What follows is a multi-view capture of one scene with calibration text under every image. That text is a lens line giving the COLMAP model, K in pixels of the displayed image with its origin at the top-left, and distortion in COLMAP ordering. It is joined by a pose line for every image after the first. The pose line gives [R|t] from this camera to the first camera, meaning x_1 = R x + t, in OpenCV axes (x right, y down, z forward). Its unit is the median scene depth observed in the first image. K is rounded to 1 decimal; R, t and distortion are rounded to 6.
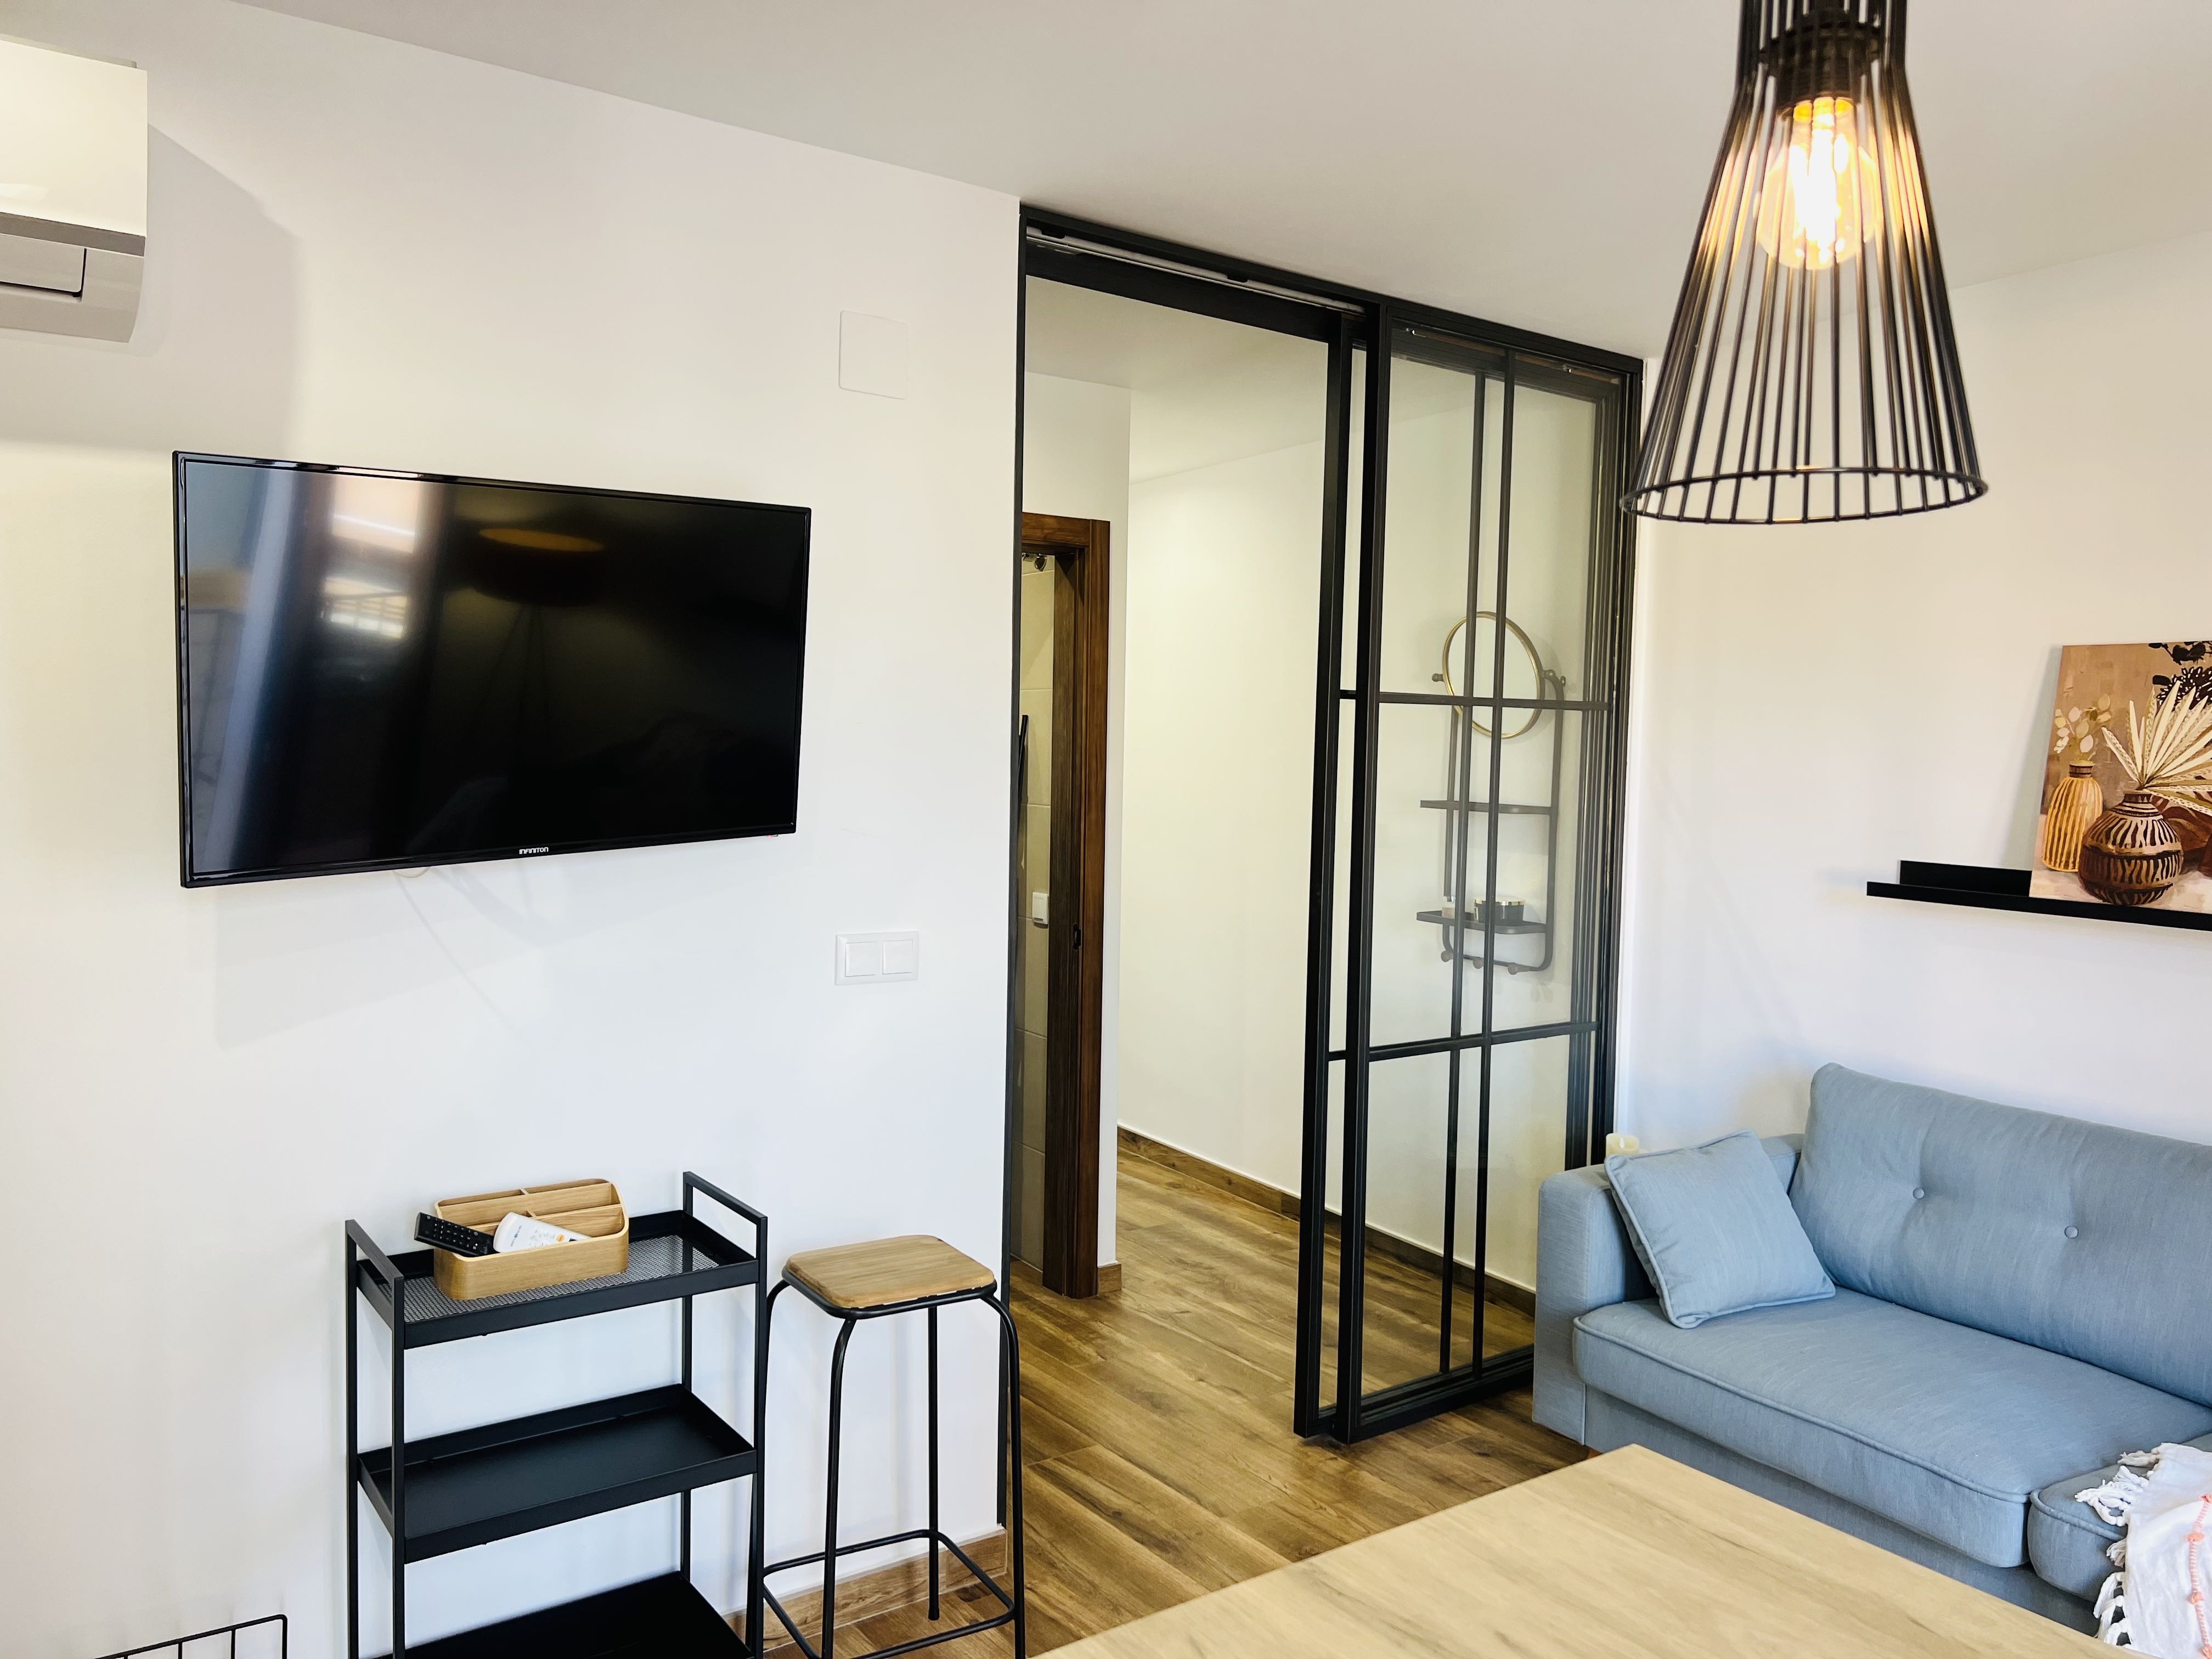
lens RADIAL K [[1659.6, 0, 1105.5], [0, 1659.6, 831.5], [0, 0, 1]] dist [0.048620, -0.055525]
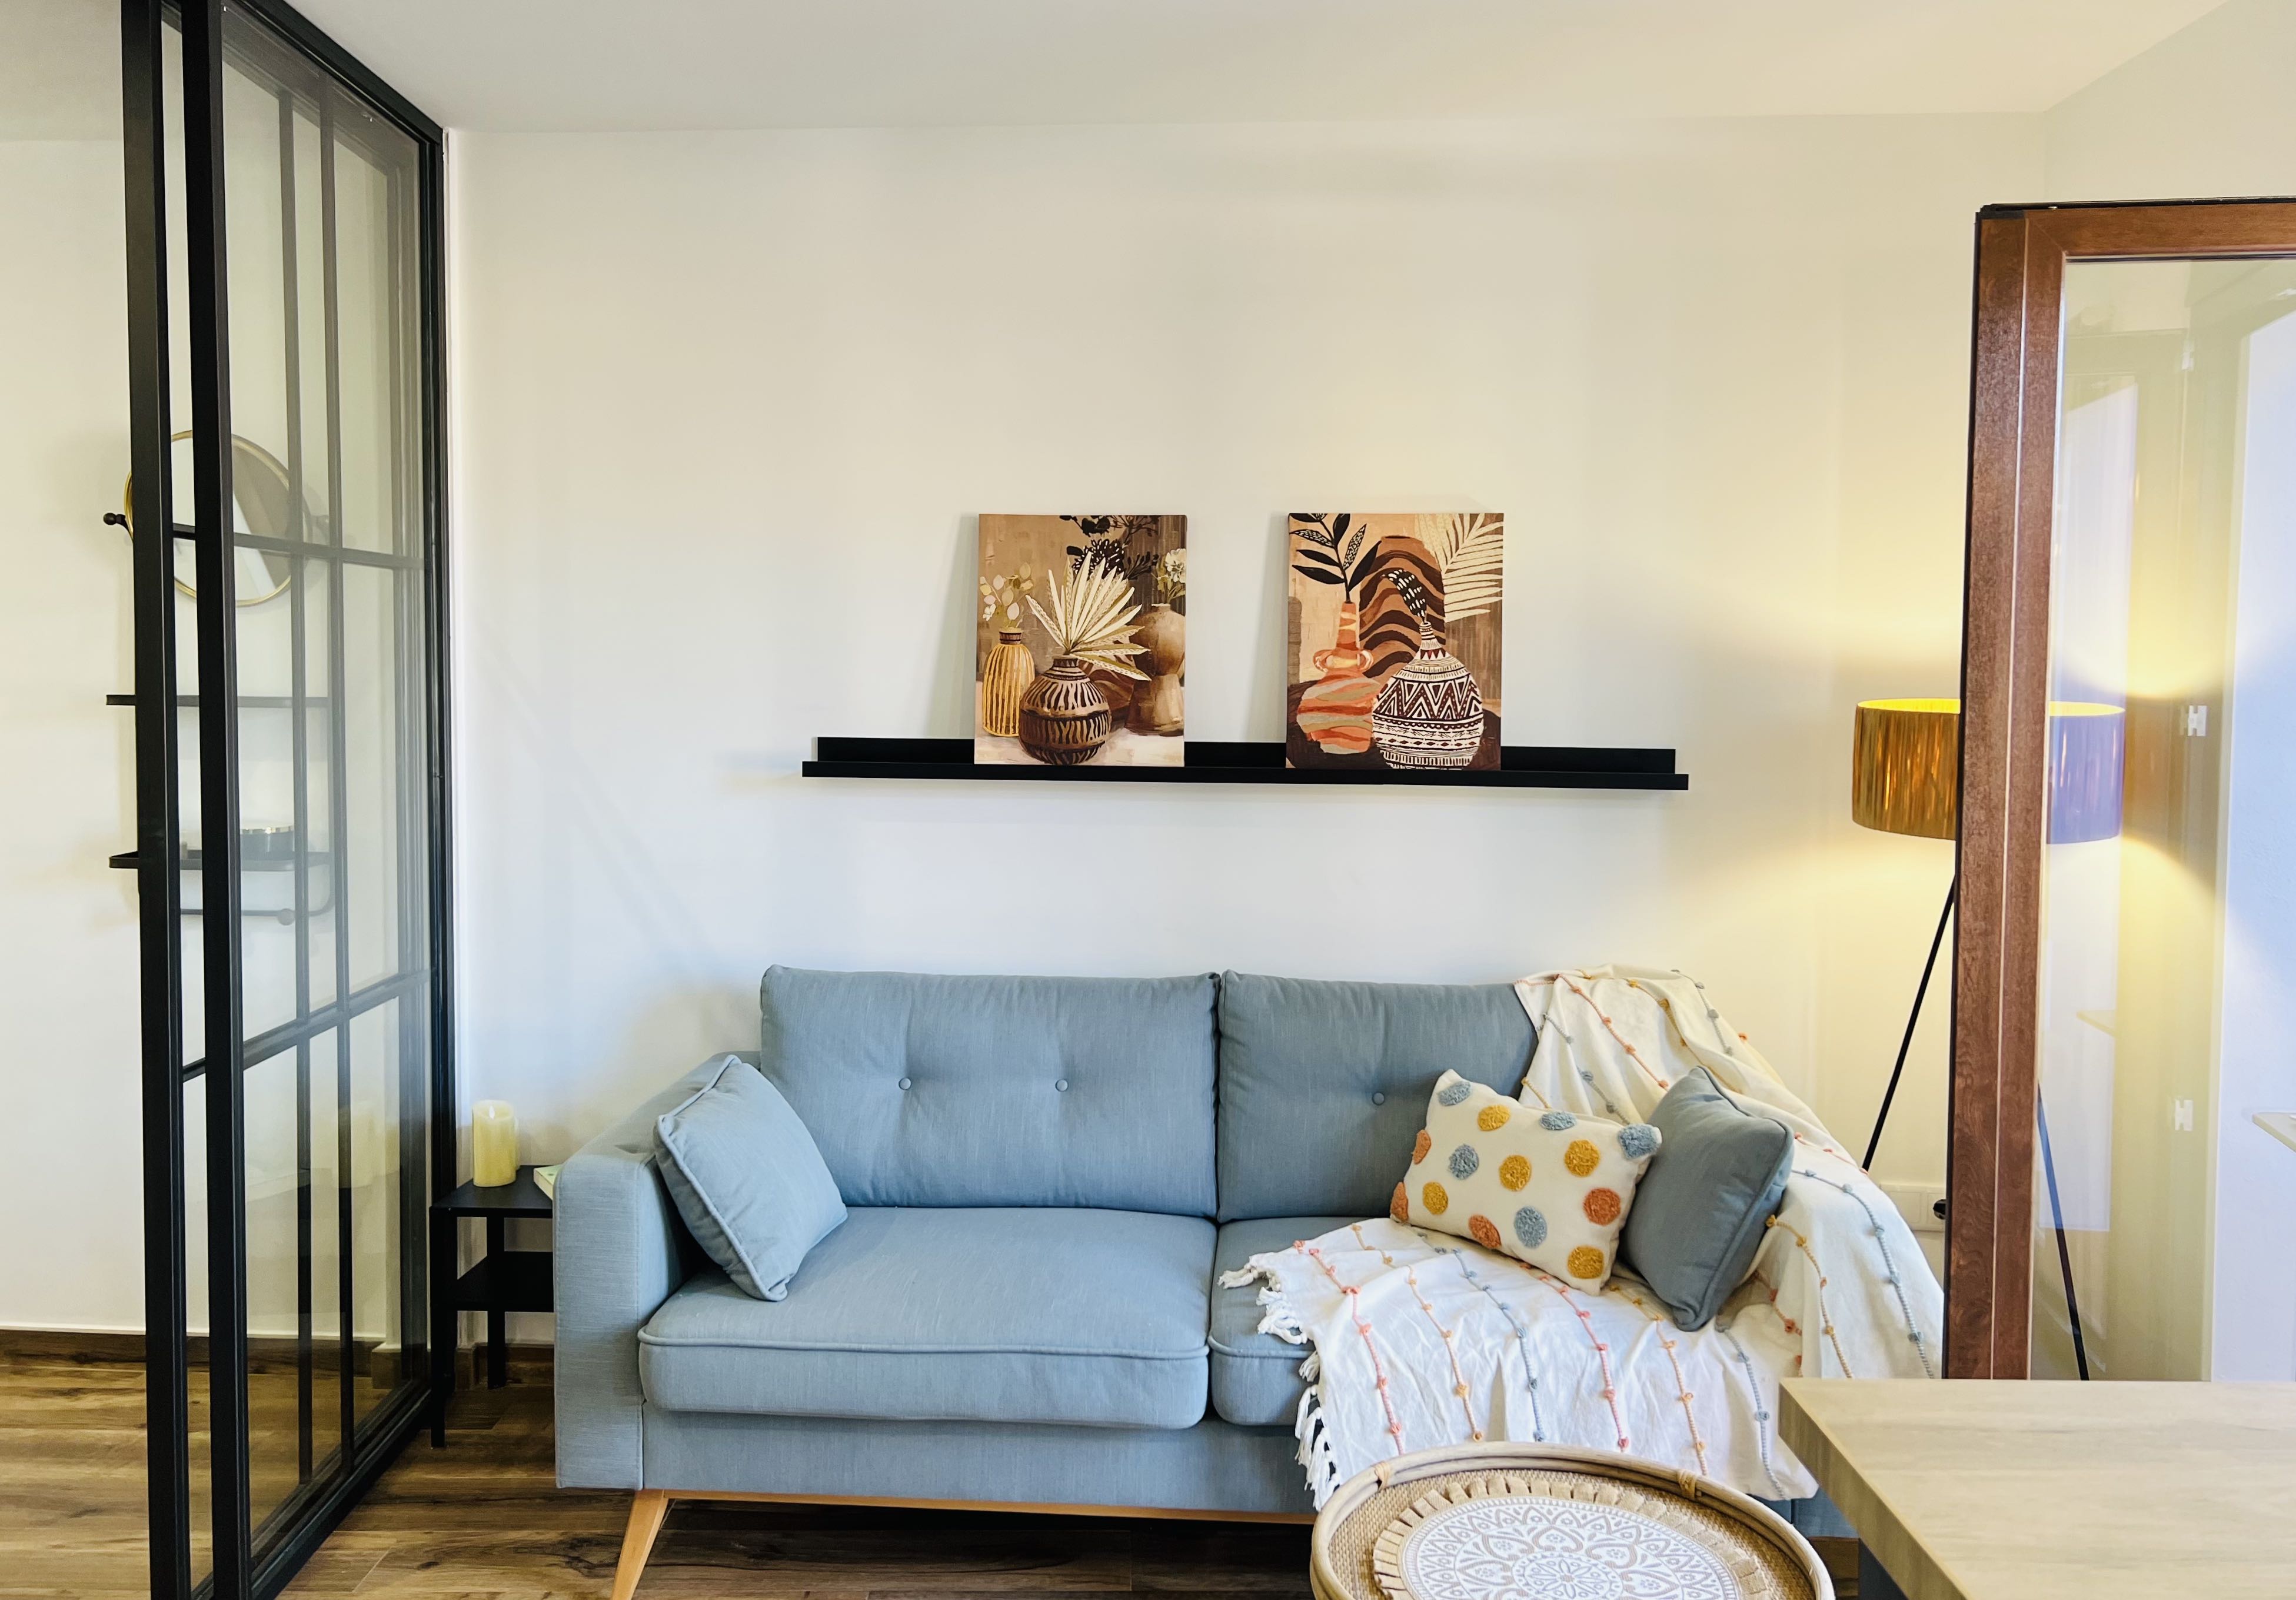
lens RADIAL K [[1769.8, 0, 1171.2], [0, 1769.8, 723.5], [0, 0, 1]] dist [0.034401, -0.018483]
pose [[0.574284, -0.045024, 0.817417, -0.254855], [0.047354, 0.998642, 0.021737, -0.002775], [-0.817285, 0.026225, 0.575636, 0.309399]]
